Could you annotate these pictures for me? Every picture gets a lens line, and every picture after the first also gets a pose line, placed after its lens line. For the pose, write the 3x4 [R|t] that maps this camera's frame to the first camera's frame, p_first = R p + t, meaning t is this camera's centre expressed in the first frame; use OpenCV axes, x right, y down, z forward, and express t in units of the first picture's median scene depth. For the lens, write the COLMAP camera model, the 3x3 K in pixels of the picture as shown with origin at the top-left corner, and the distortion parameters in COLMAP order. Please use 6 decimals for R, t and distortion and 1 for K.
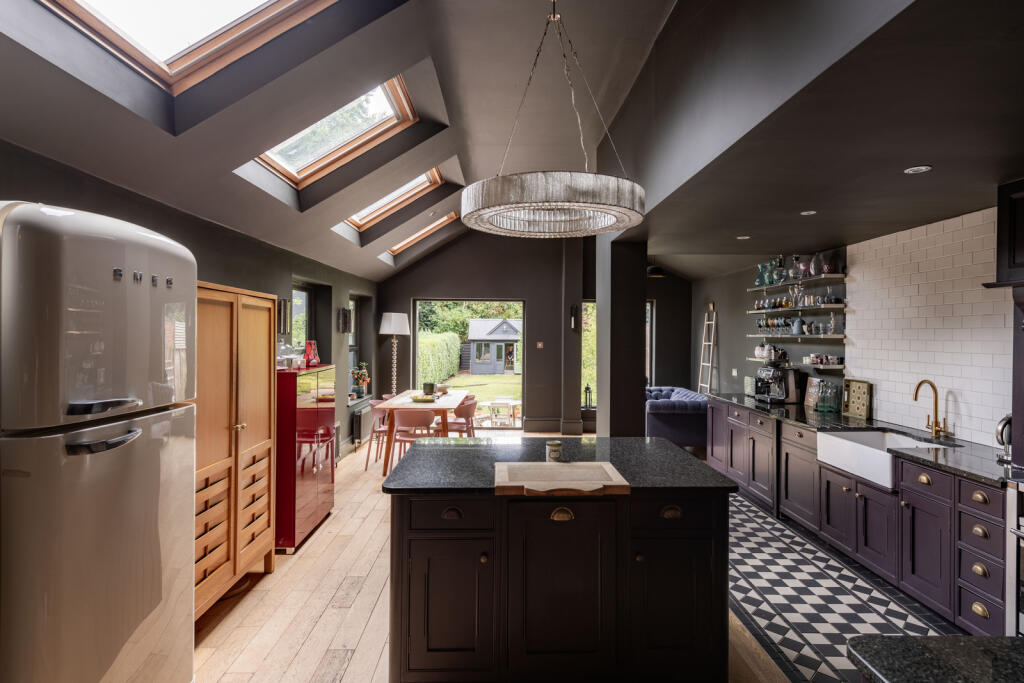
lens RADIAL K [[572.4, 0, 512.0], [0, 572.4, 341.5], [0, 0, 1]] dist [0.000775, -0.000087]
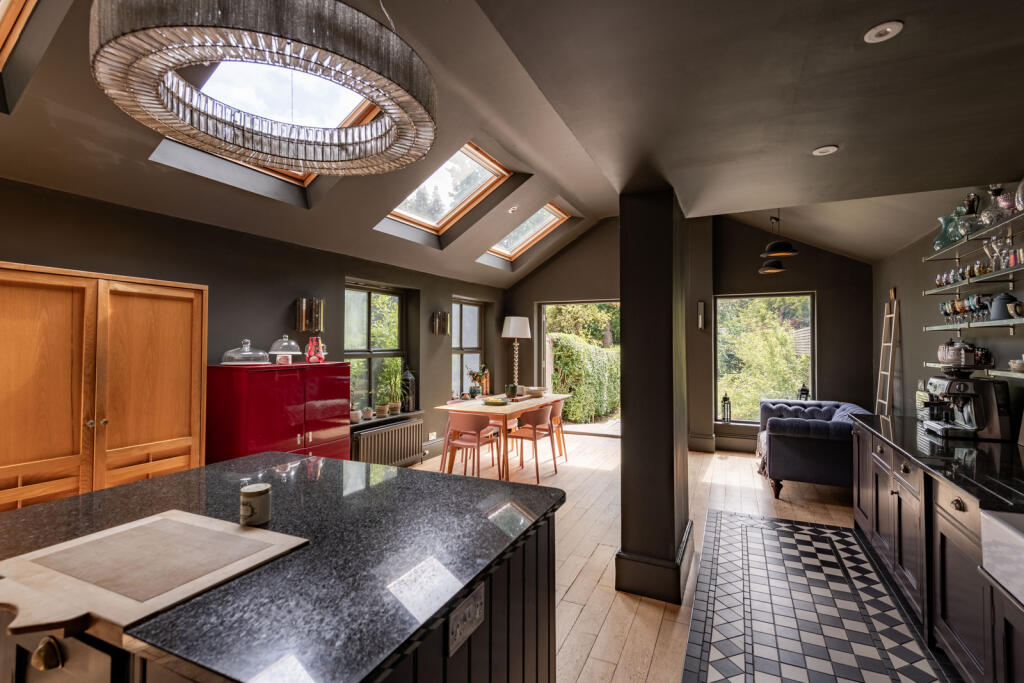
lens RADIAL K [[481.2, 0, 512.0], [0, 481.2, 341.5], [0, 0, 1]] dist [0.012299, 0.000024]
pose [[0.896517, -0.007227, -0.442951, 0.172124], [-0.001438, 0.999814, -0.019223, 0.011184], [0.443007, 0.017871, 0.896340, 0.214590]]
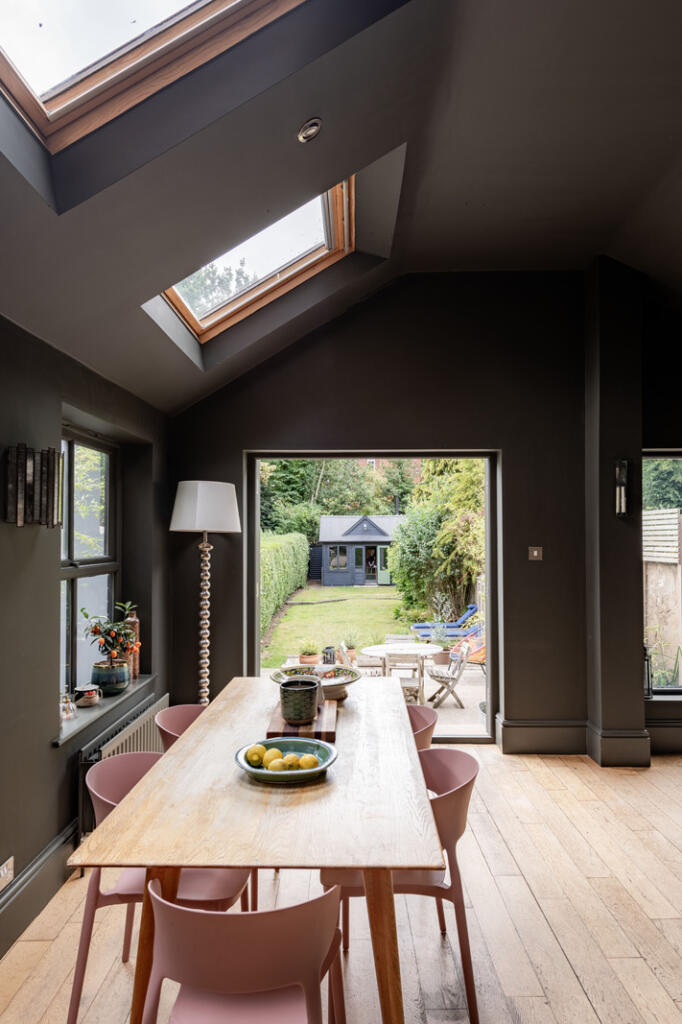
lens RADIAL K [[613.4, 0, 345.7], [0, 613.4, 527.2], [0, 0, 1]] dist [-0.000693, -0.000205]
pose [[0.999779, -0.014039, -0.015653, -0.091792], [0.013623, 0.999560, -0.026337, -0.002368], [0.016015, 0.026118, 0.999531, 0.535983]]
